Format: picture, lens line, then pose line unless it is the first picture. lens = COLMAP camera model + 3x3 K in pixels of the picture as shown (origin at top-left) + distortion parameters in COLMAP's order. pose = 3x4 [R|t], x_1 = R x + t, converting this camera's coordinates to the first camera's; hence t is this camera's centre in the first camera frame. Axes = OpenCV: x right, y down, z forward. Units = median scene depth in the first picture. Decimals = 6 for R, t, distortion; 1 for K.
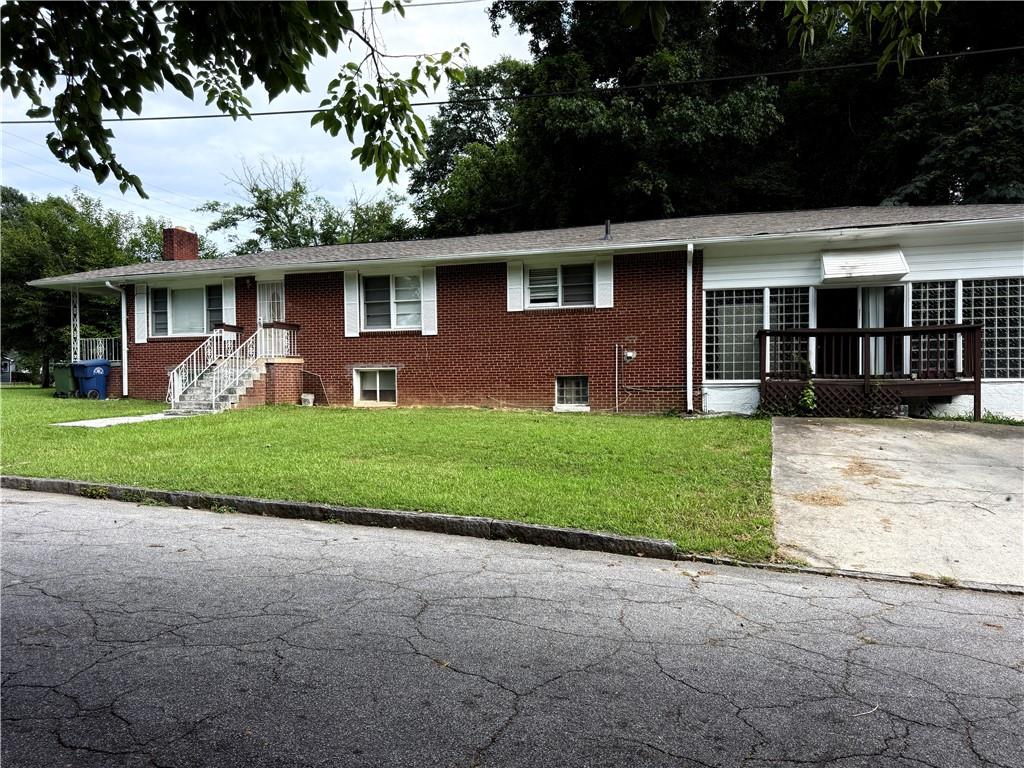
lens RADIAL K [[733.7, 0, 502.7], [0, 733.7, 394.8], [0, 0, 1]] dist [0.050505, -0.070730]
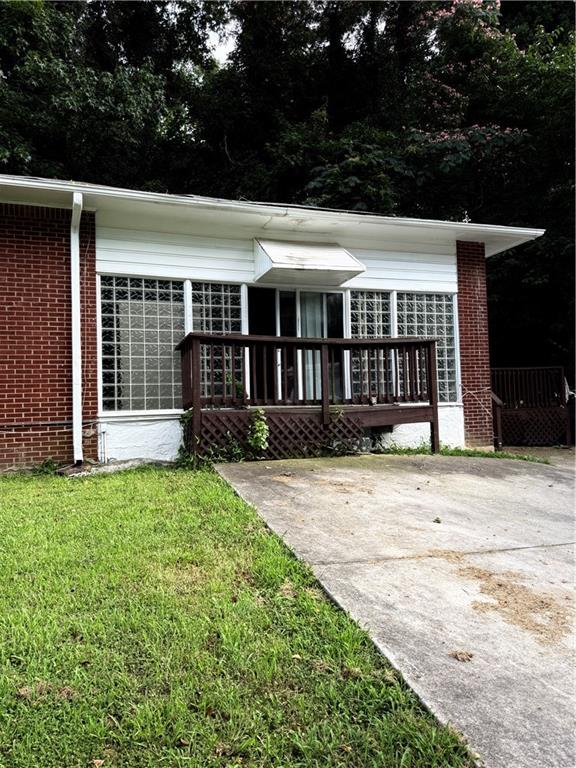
lens RADIAL K [[550.3, 0, 286.3], [0, 550.3, 382.0], [0, 0, 1]] dist [0.050505, -0.070730]
pose [[0.787854, 0.013386, 0.615717, 0.104240], [0.035464, 0.997119, -0.067056, -0.007713], [-0.614841, 0.074666, 0.785109, 0.522611]]
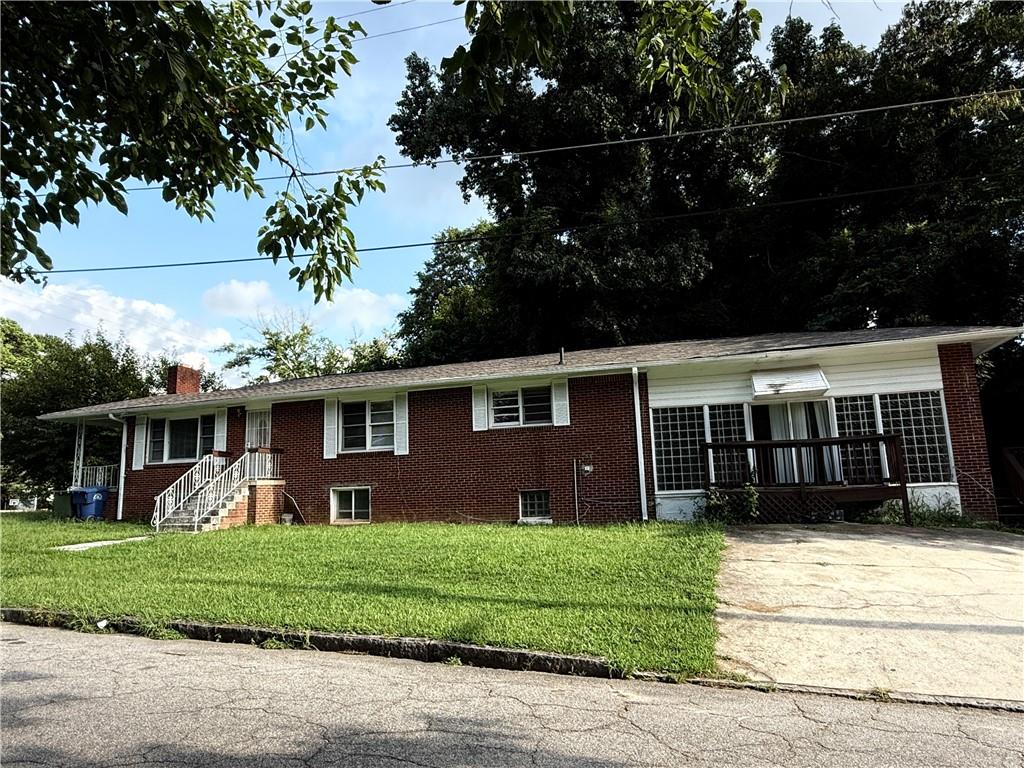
lens RADIAL K [[649.8, 0, 513.3], [0, 649.8, 382.2], [0, 0, 1]] dist [0.018618, -0.024993]
pose [[0.999566, -0.021495, 0.020158, 0.050025], [0.024973, 0.981028, -0.192250, 0.001336], [-0.015643, 0.192670, 0.981139, 0.042070]]
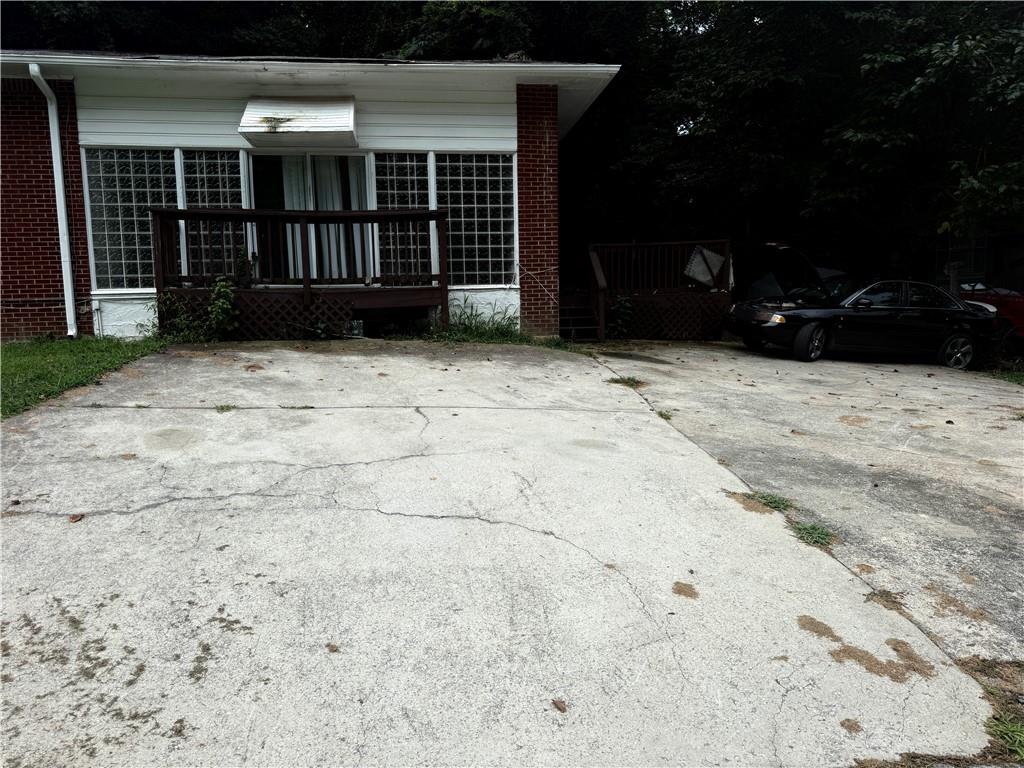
lens RADIAL K [[733.7, 0, 510.3], [0, 733.7, 392.7], [0, 0, 1]] dist [0.050505, -0.070730]
pose [[0.901272, -0.061213, 0.428908, 0.322887], [0.020184, 0.994826, 0.099567, 0.013561], [-0.432784, -0.081080, 0.897844, 0.248842]]
